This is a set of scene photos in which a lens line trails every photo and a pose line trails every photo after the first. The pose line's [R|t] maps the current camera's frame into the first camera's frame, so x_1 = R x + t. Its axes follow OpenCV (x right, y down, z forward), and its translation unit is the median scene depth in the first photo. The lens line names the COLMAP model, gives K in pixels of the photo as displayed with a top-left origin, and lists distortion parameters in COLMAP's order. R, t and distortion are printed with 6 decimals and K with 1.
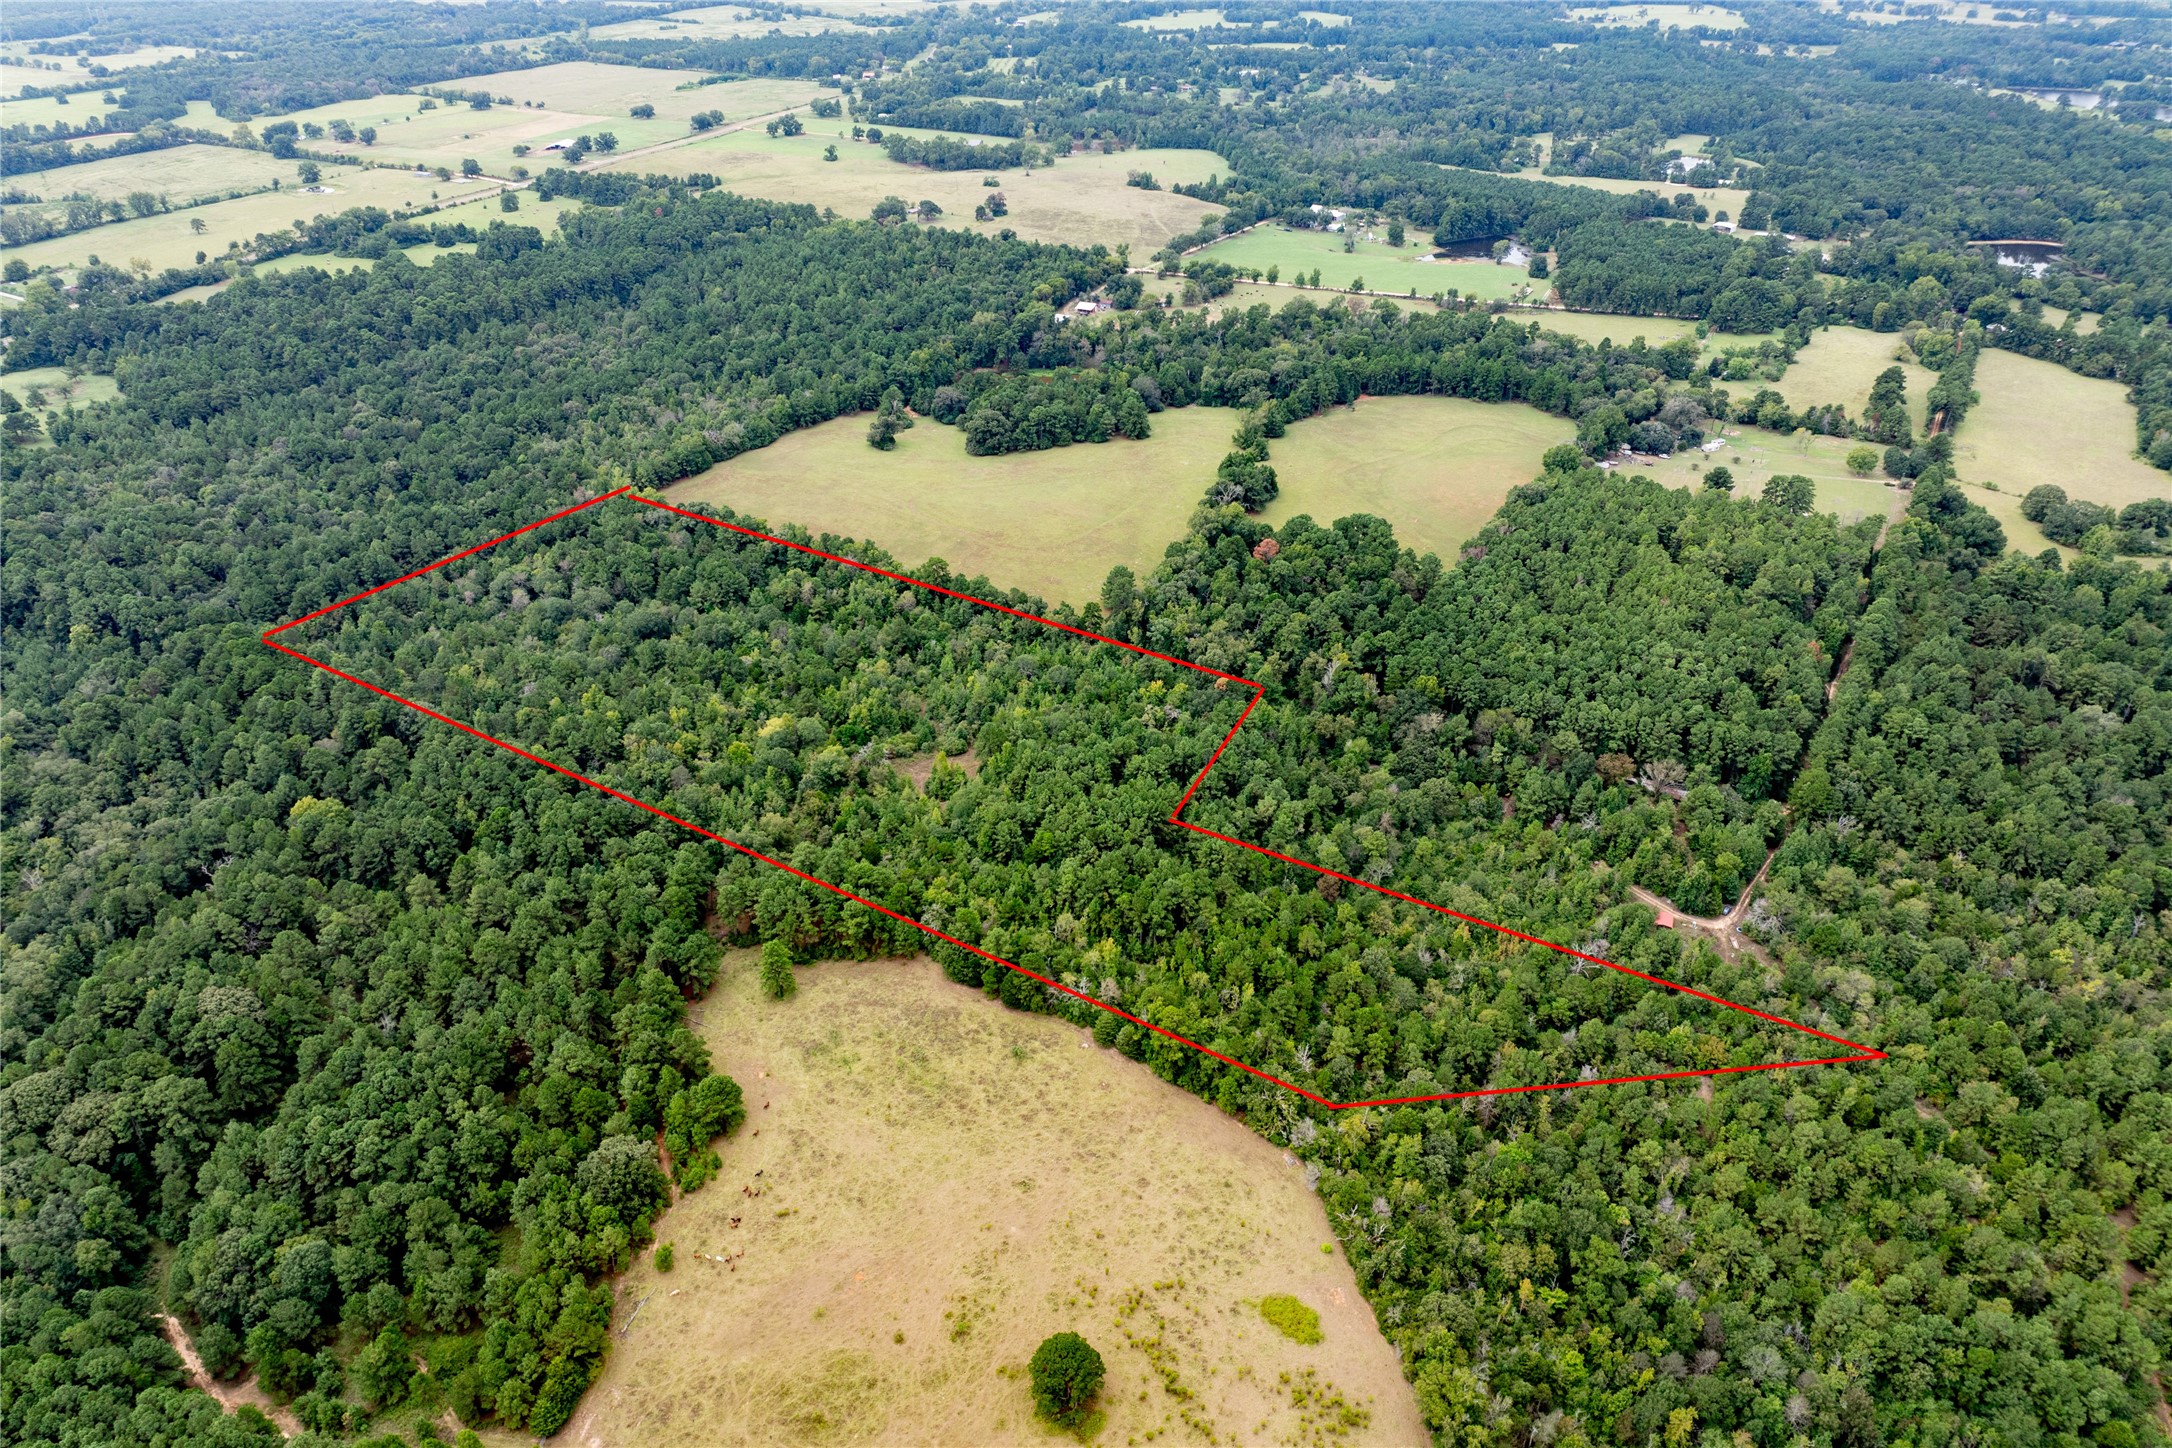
lens RADIAL K [[1531.5, 0, 1097.0], [0, 1531.5, 703.3], [0, 0, 1]] dist [-0.044063, 0.010193]
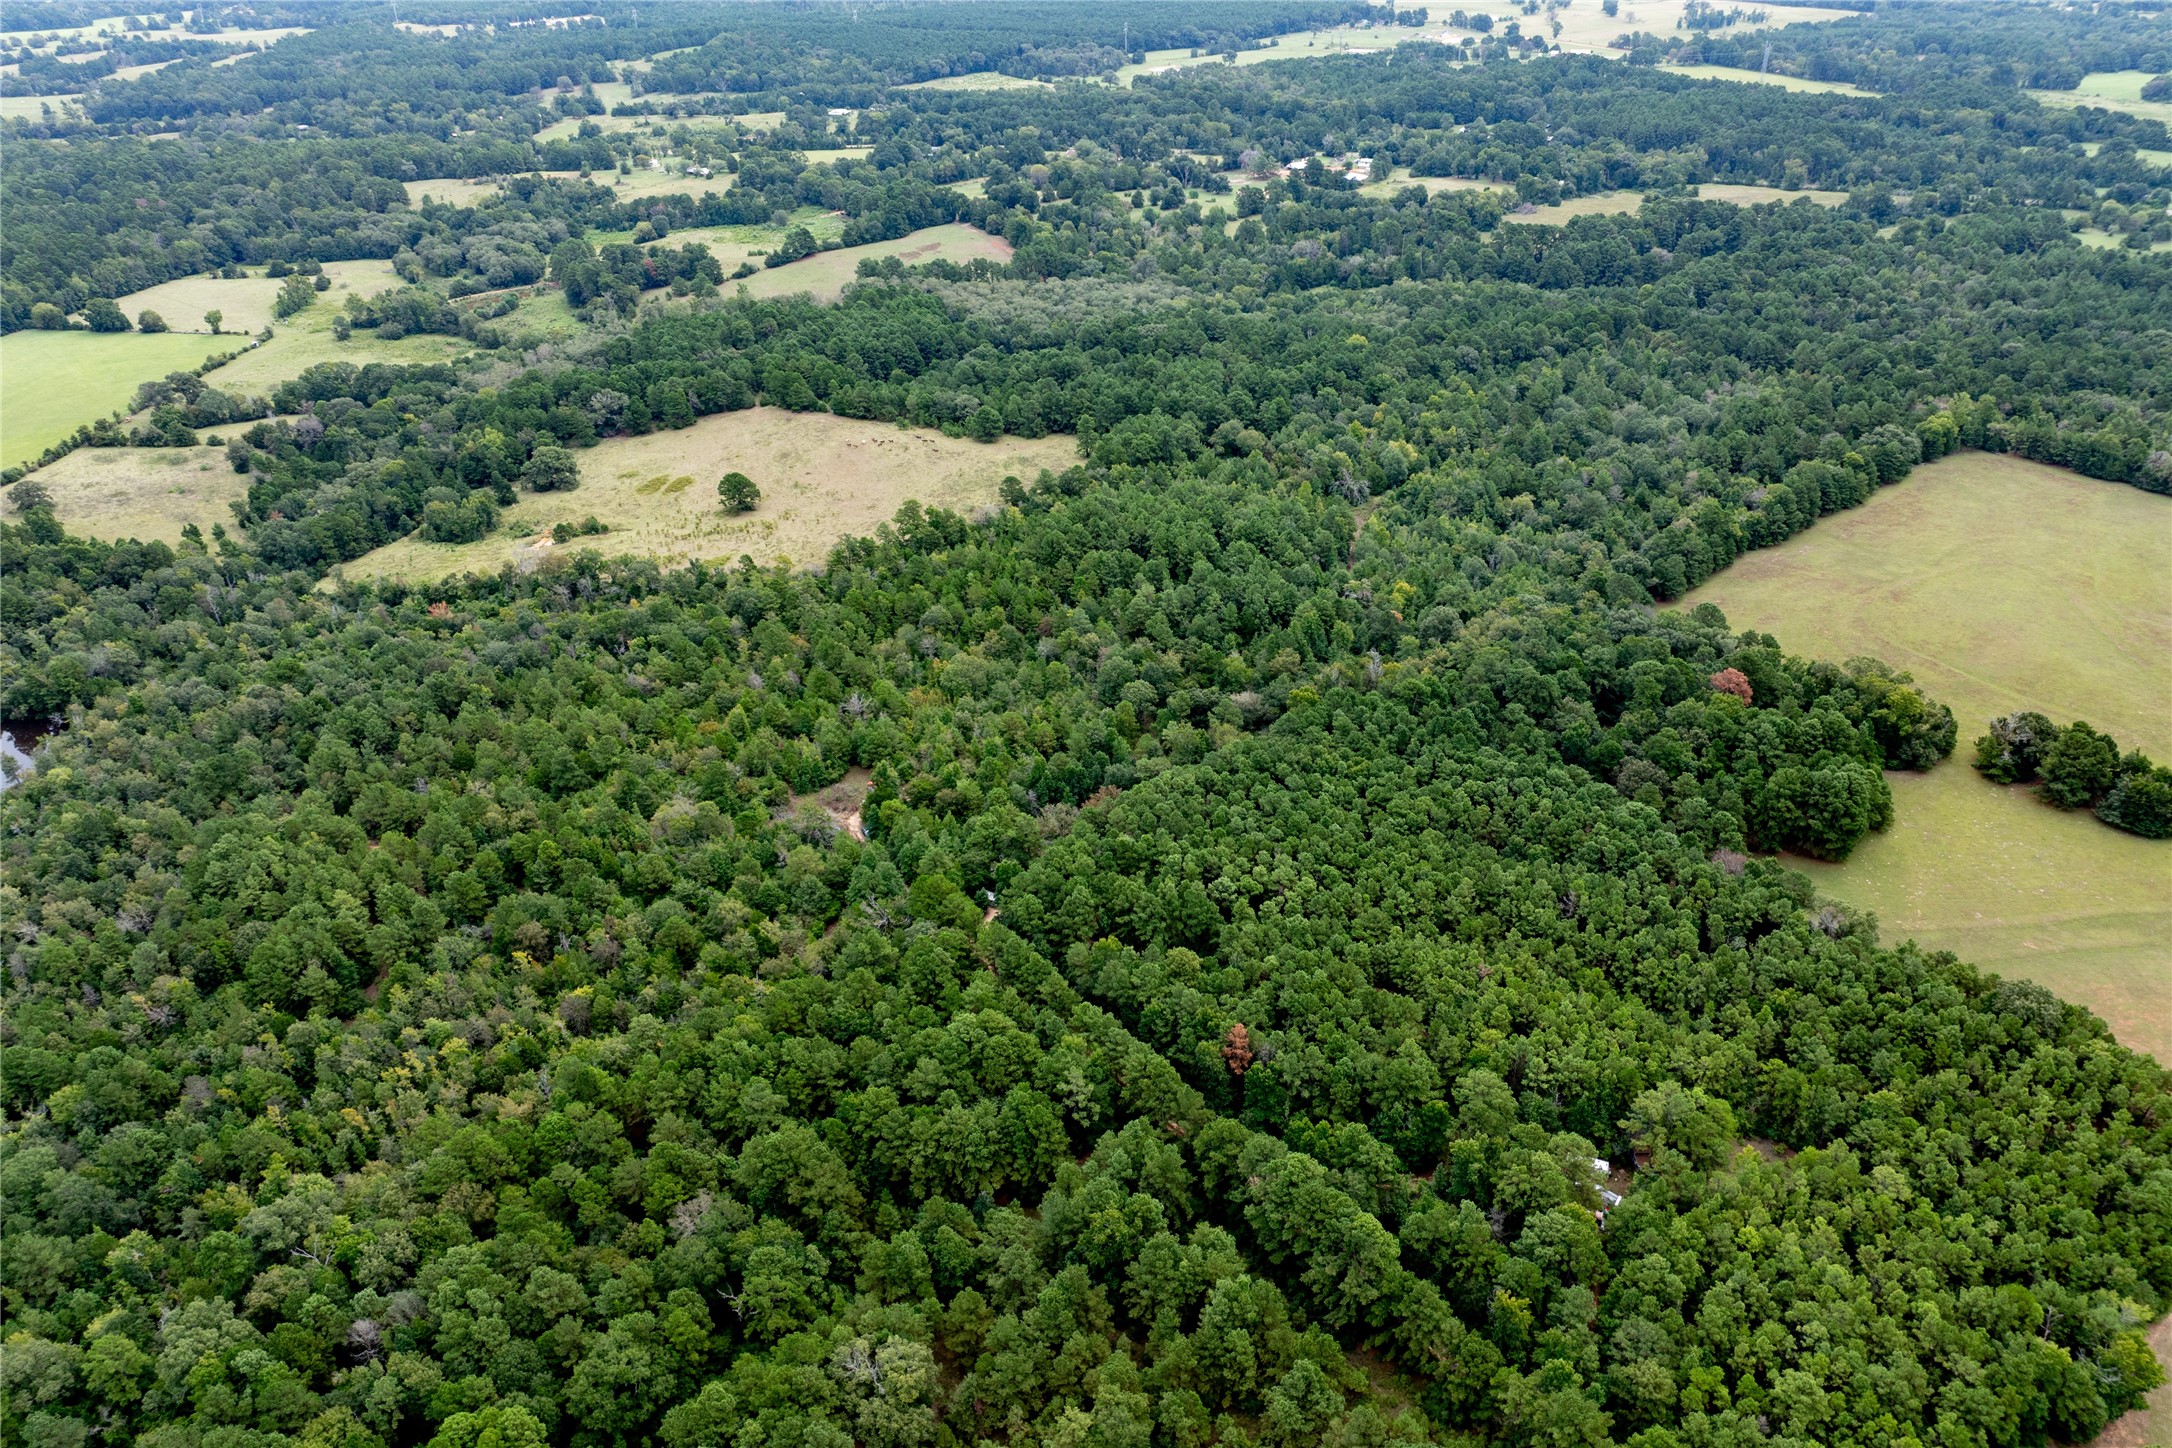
lens RADIAL K [[1558.7, 0, 1096.8], [0, 1558.7, 662.7], [0, 0, 1]] dist [-0.065614, 0.043739]
pose [[-0.337505, 0.460940, -0.820747, 0.570247], [-0.455233, 0.683241, 0.570915, -0.275661], [0.823925, 0.566318, -0.020762, 0.568779]]
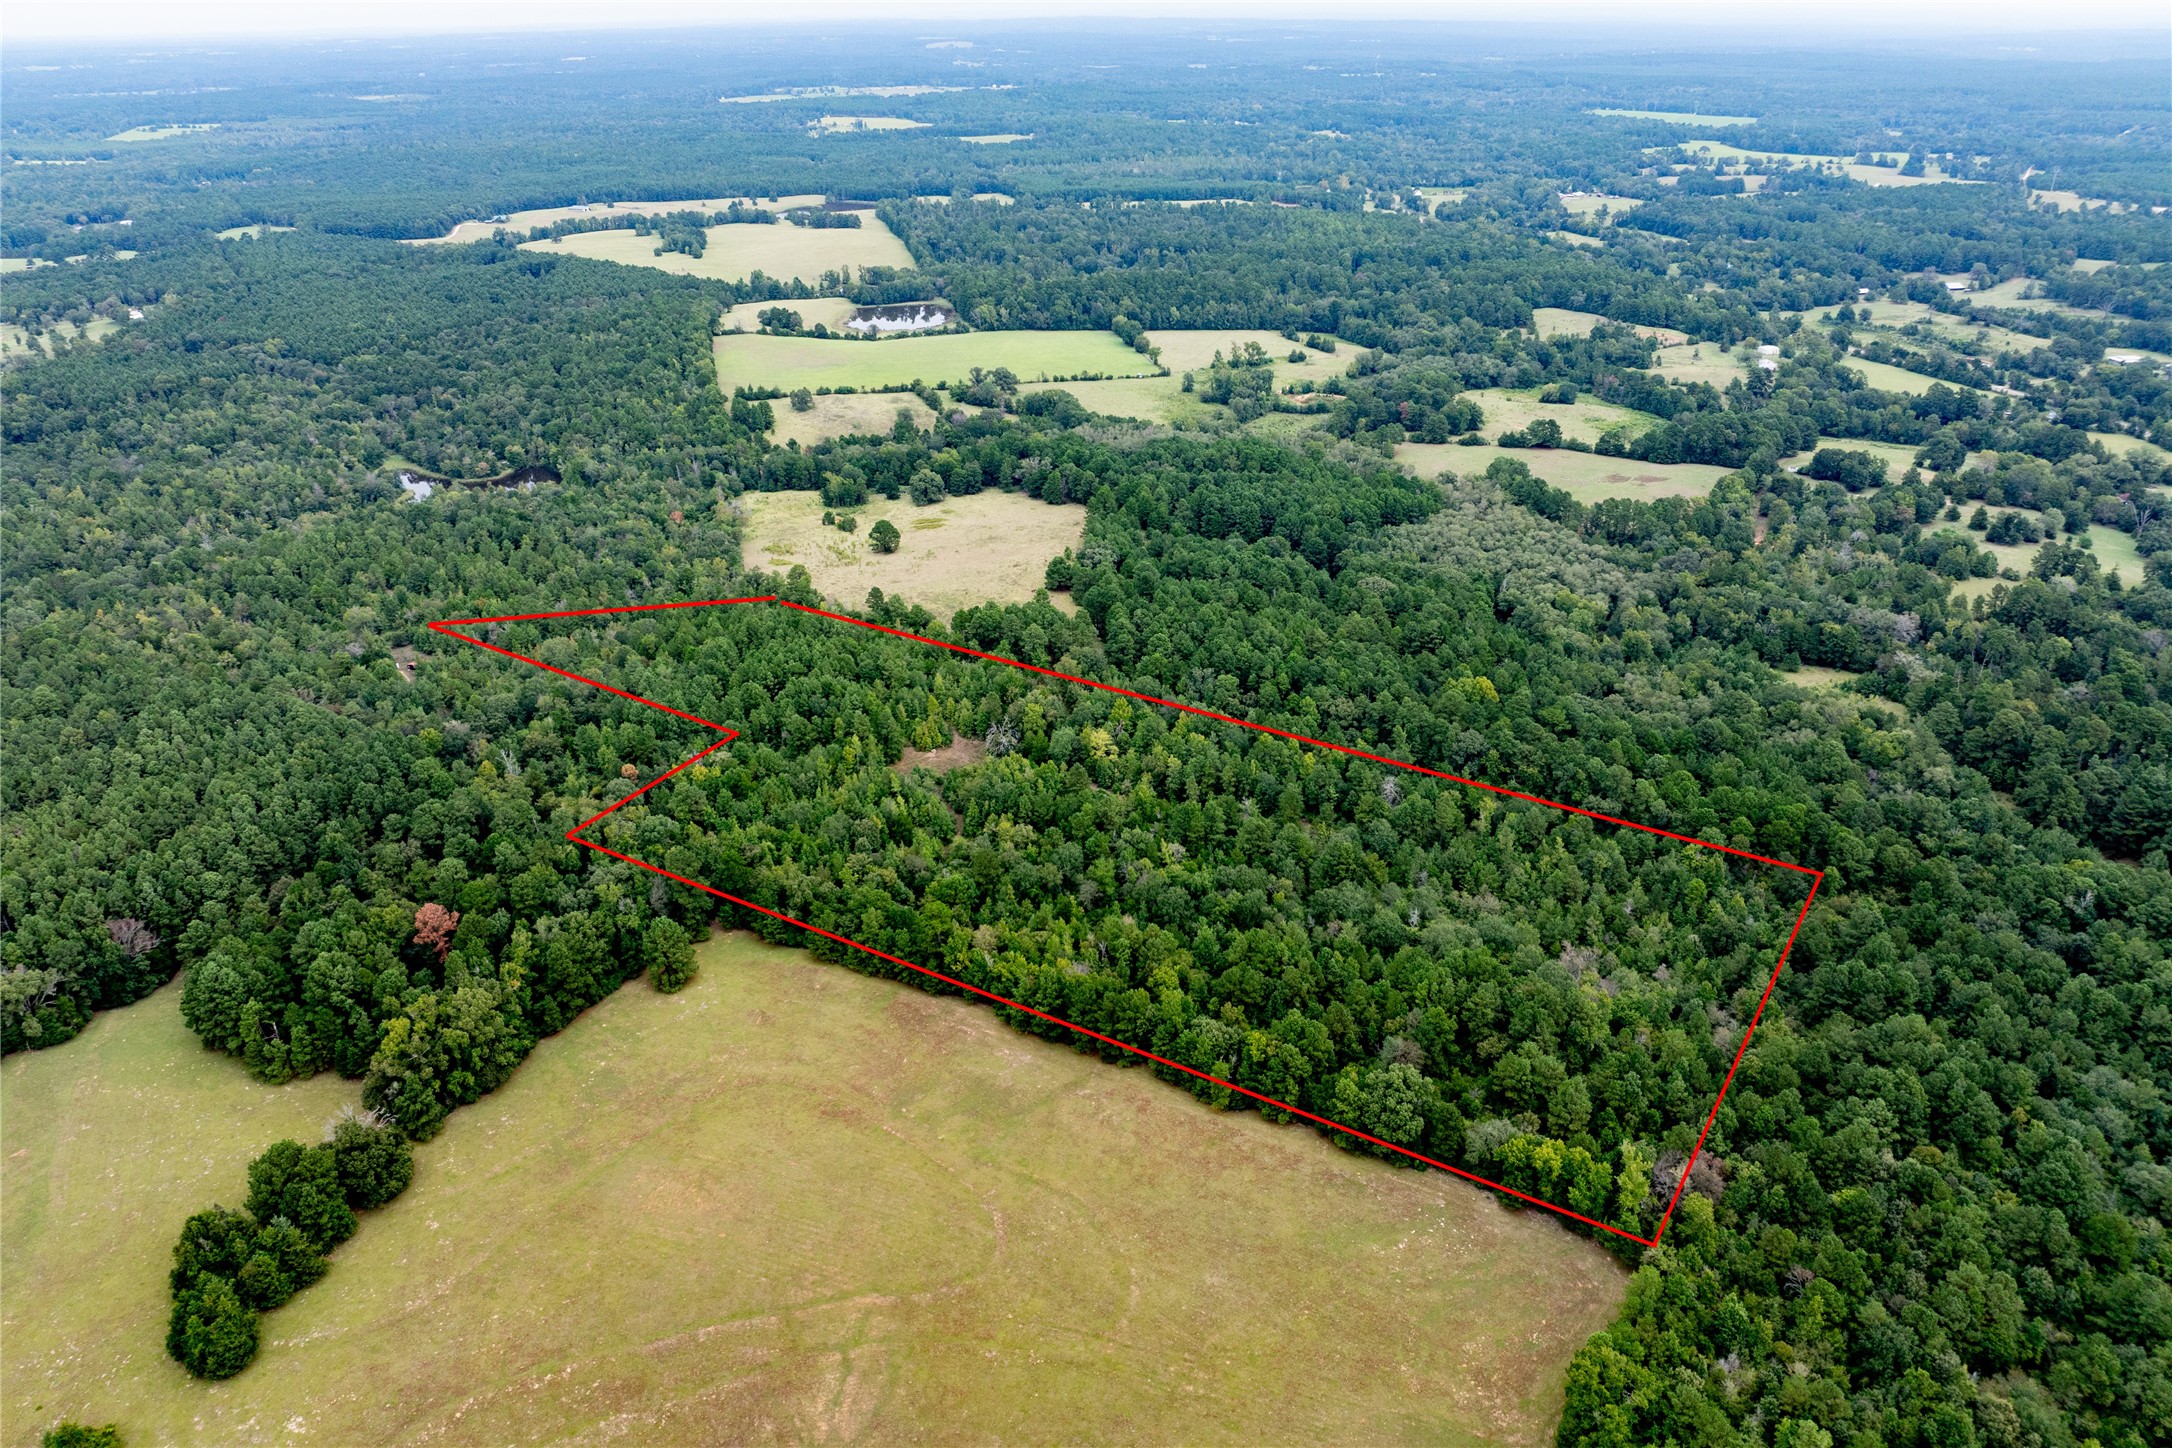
lens RADIAL K [[1531.5, 0, 1097.0], [0, 1531.5, 703.3], [0, 0, 1]] dist [-0.044063, 0.010193]
pose [[-0.999902, 0.013979, 0.000498, -0.128596], [0.008438, 0.574428, 0.818512, -0.504674], [0.011156, 0.818436, -0.574490, 0.957529]]
